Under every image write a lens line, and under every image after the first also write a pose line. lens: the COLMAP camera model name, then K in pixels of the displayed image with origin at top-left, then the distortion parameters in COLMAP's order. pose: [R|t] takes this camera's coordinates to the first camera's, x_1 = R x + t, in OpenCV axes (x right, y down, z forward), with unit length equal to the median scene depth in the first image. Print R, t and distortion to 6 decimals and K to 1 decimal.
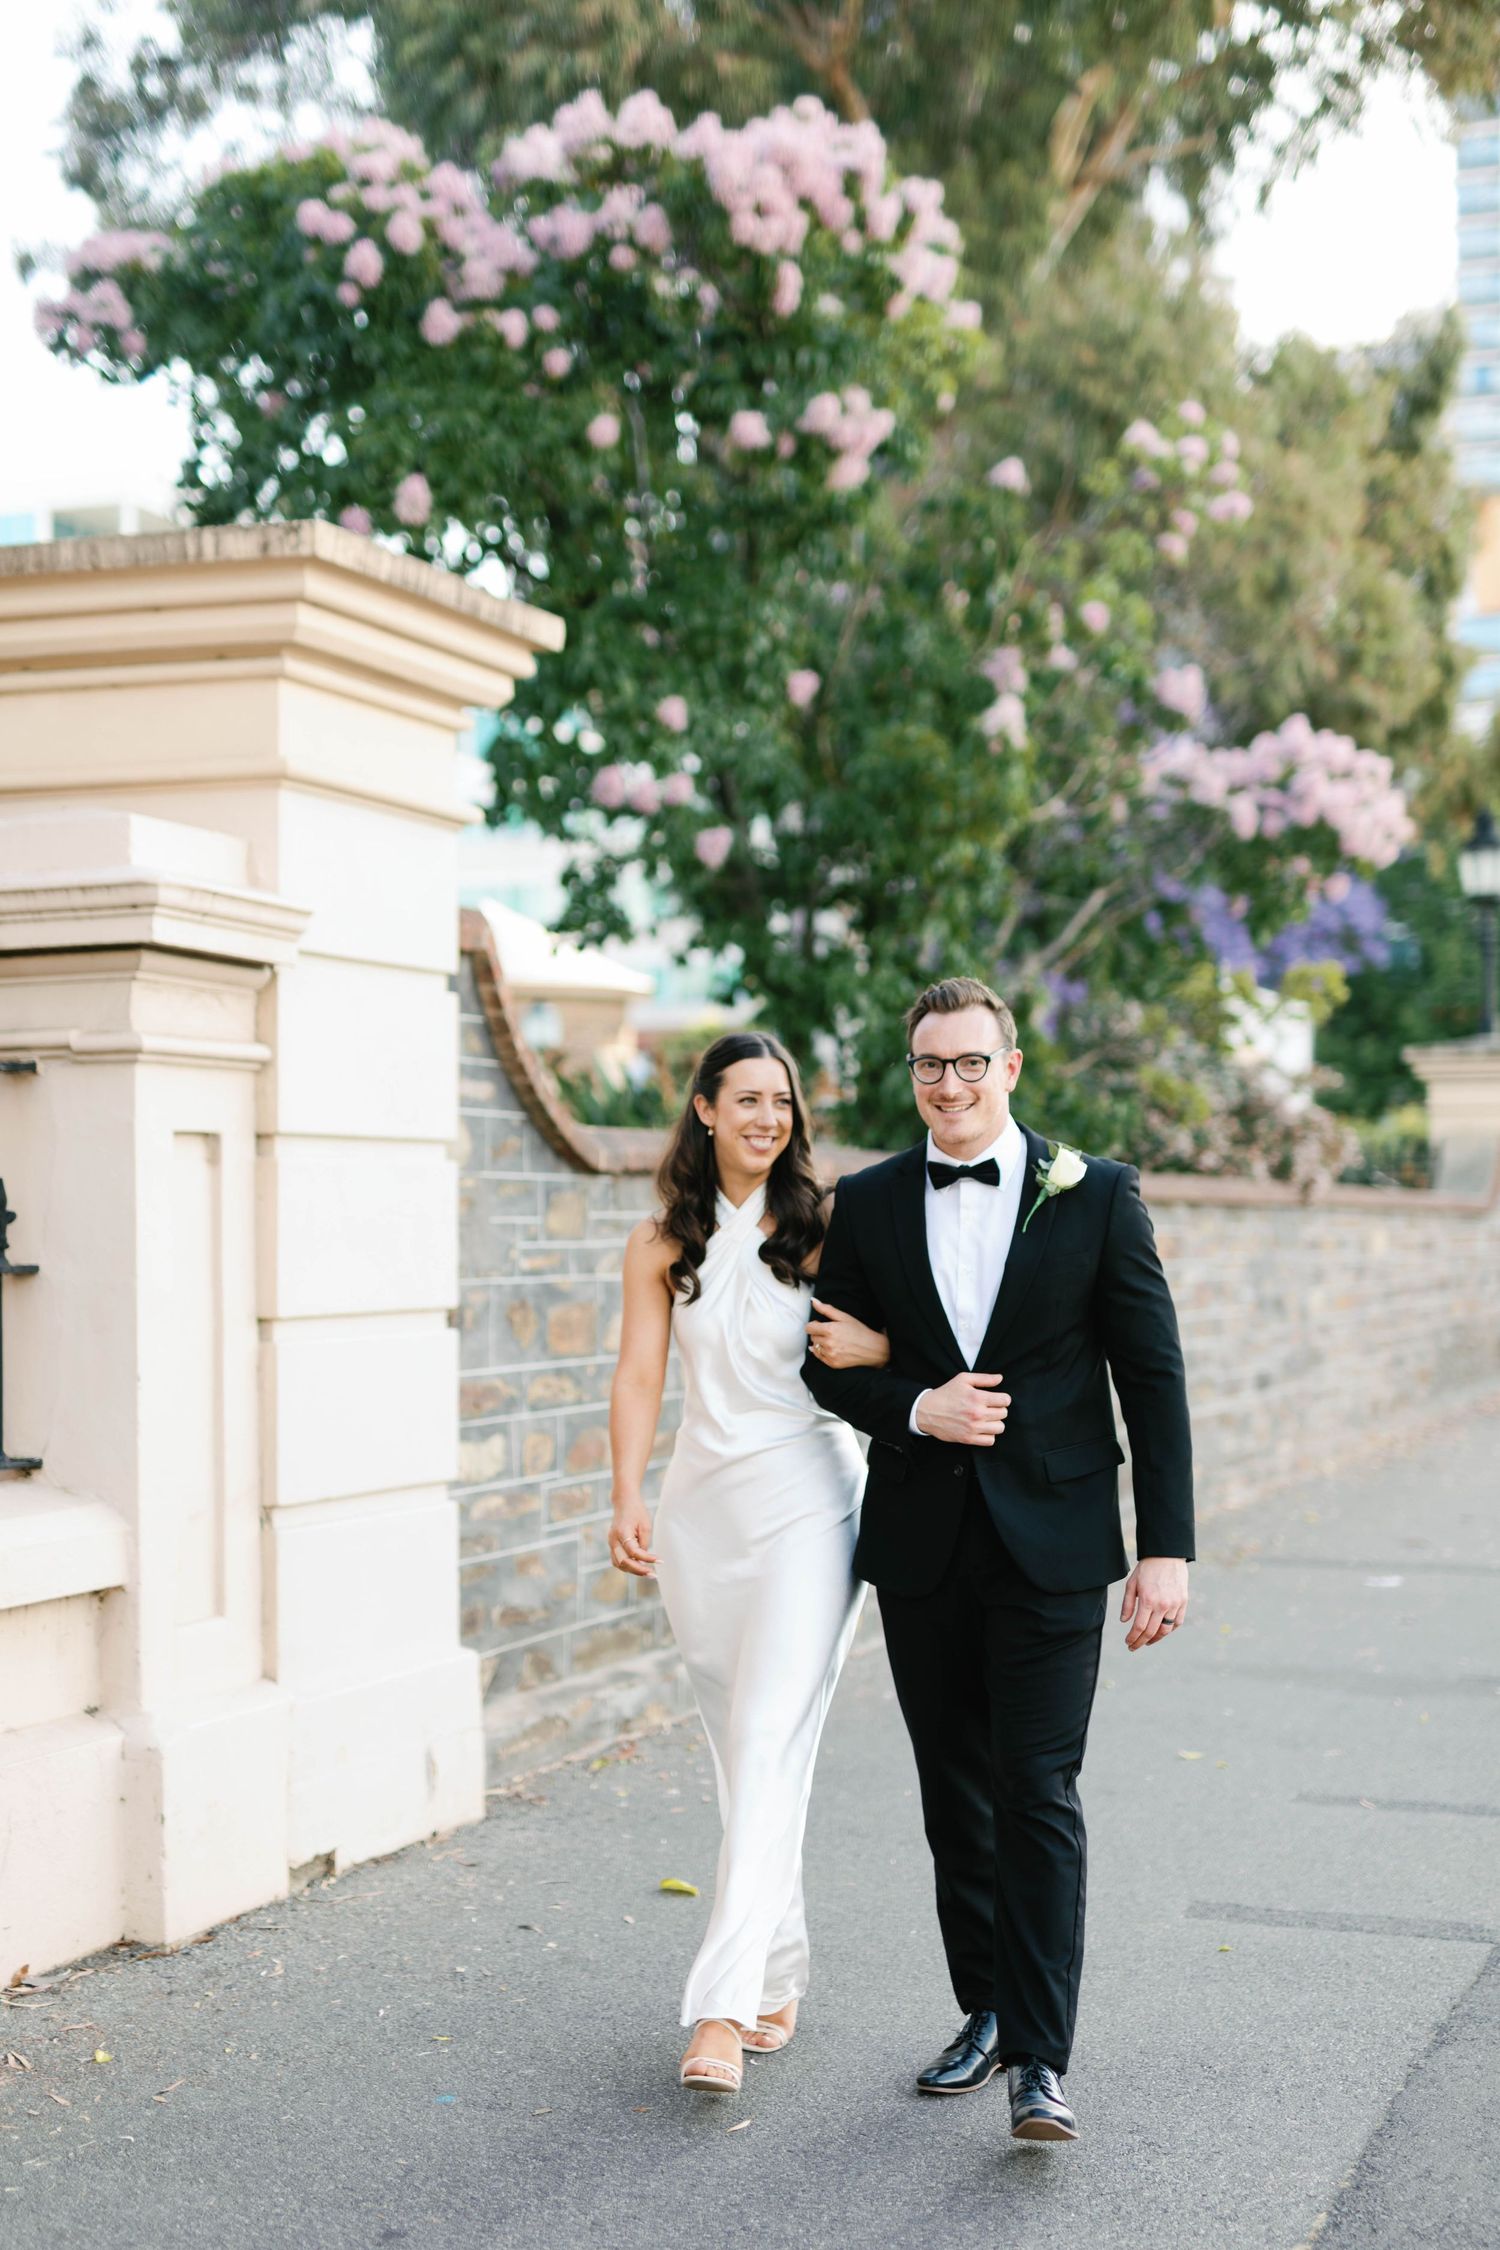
lens RADIAL K [[3226.4, 0, 750.0], [0, 3226.4, 1125.0], [0, 0, 1]] dist [-0.002826, 0.011963]
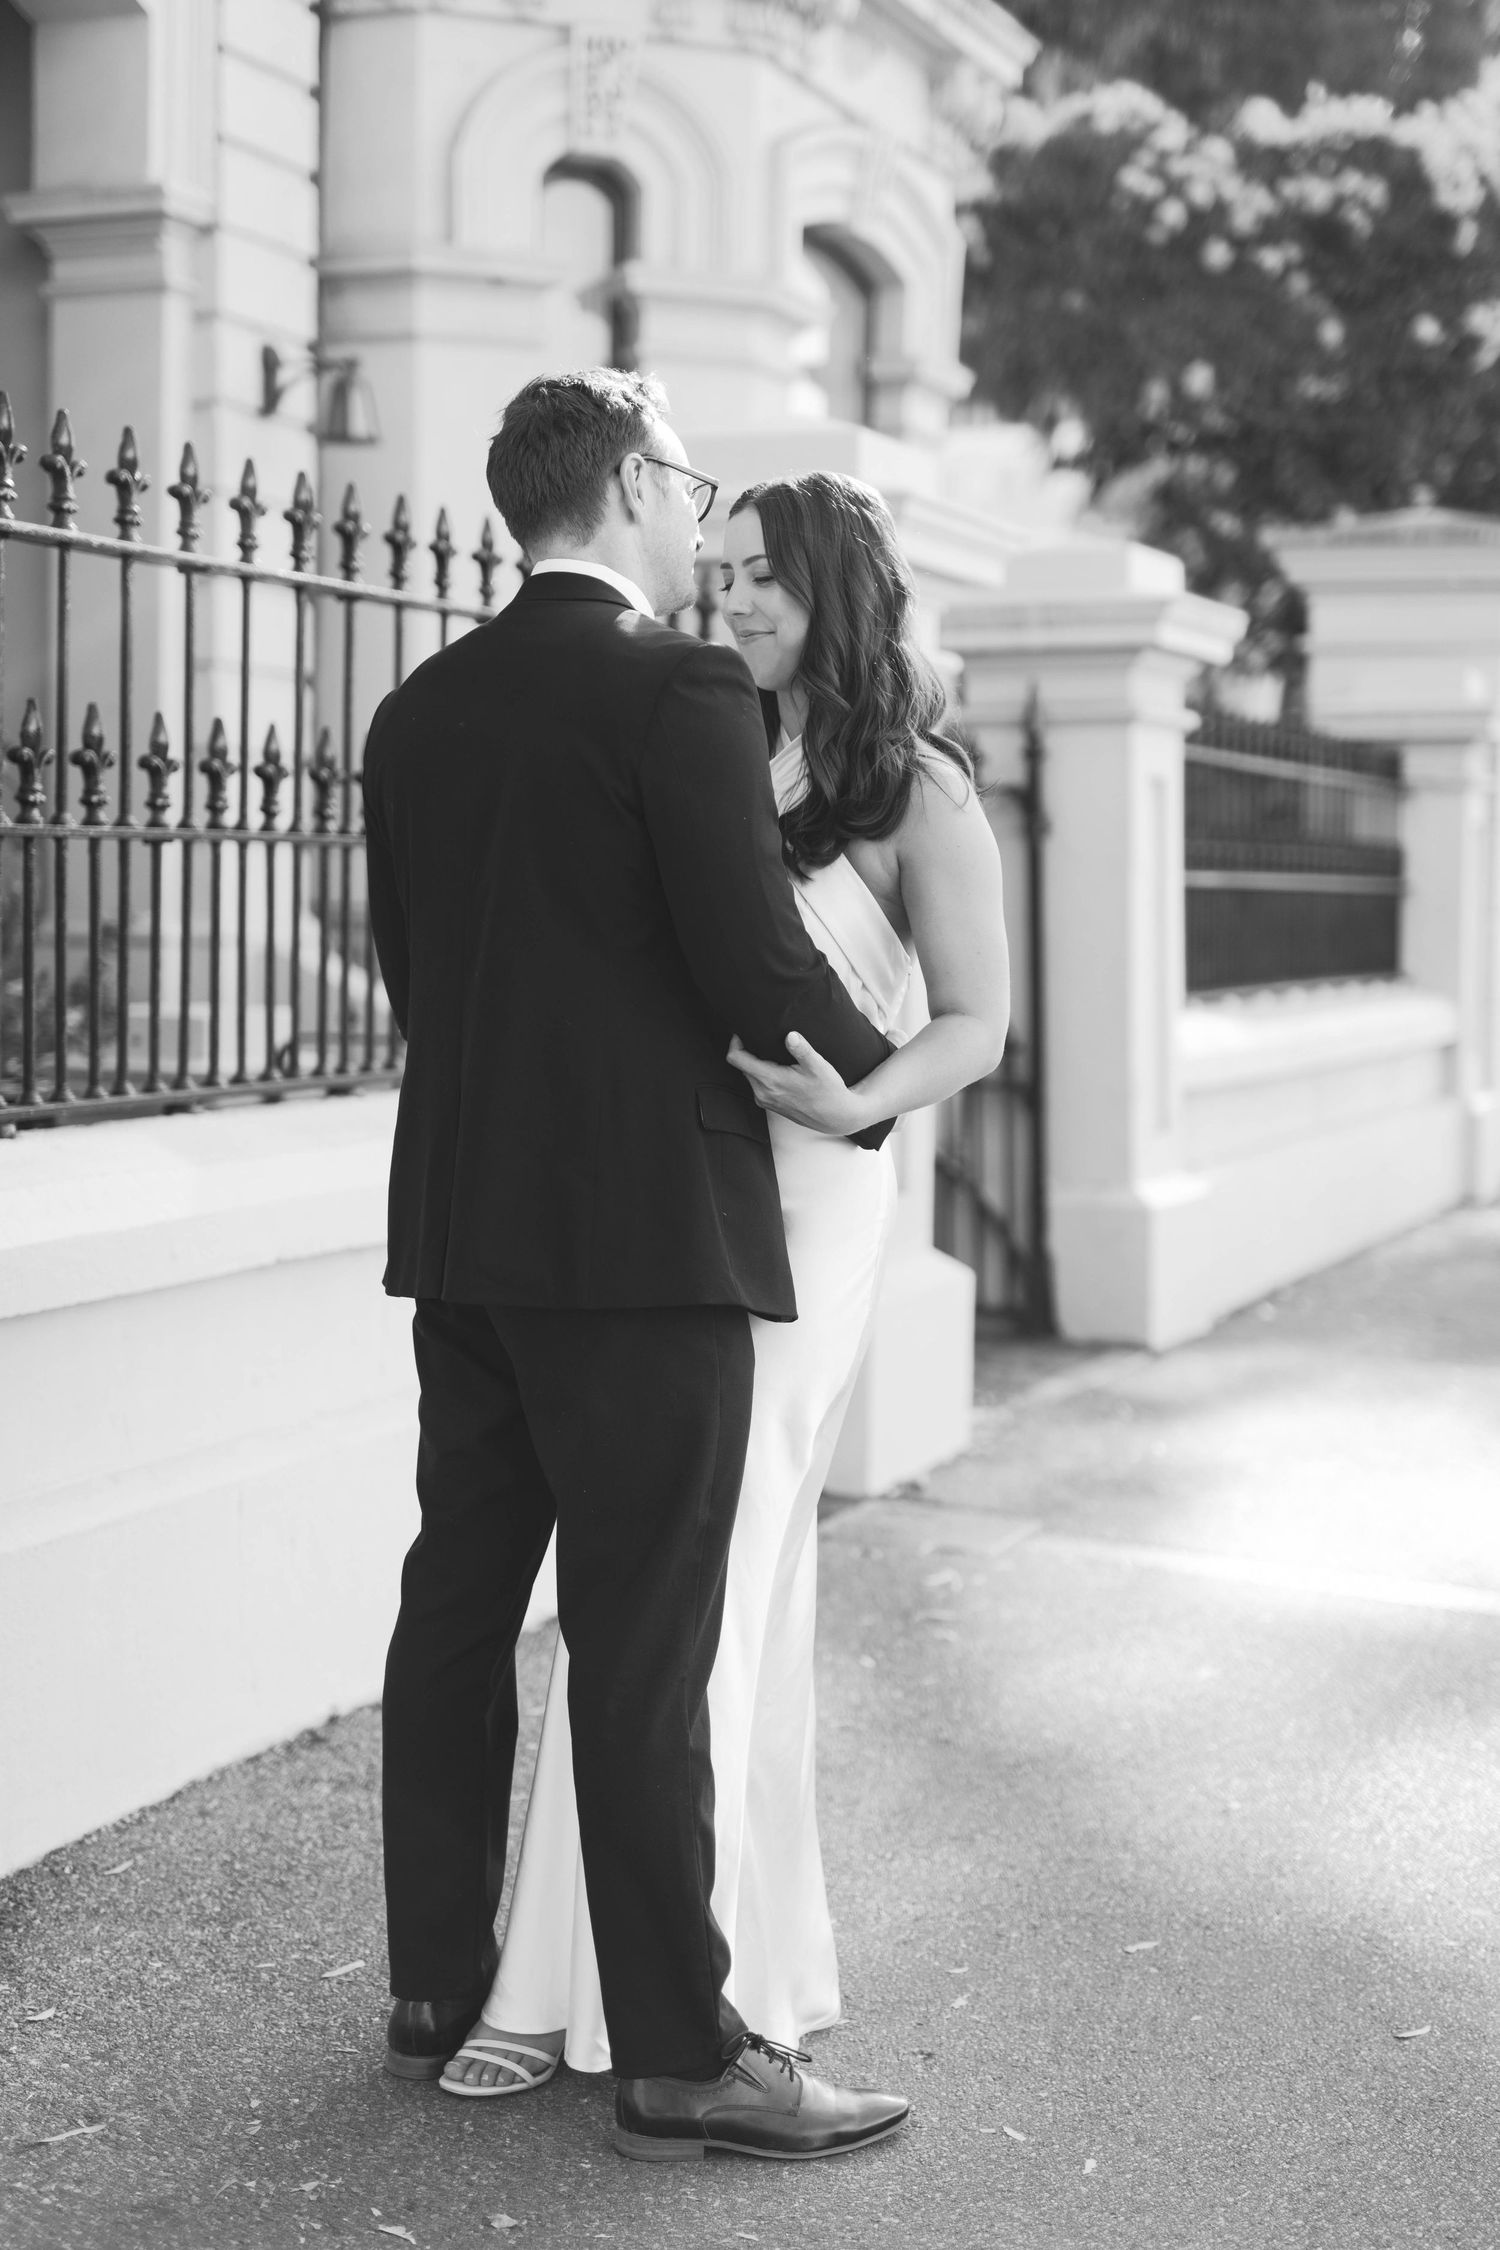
lens RADIAL K [[3178.2, 0, 747.2], [0, 3178.2, 1089.7], [0, 0, 1]] dist [-0.018941, 0.079571]
pose [[0.999175, 0.019375, -0.035704, -0.247932], [-0.015877, 0.995276, 0.095774, -0.006521], [0.037391, -0.095128, 0.994763, -0.469208]]
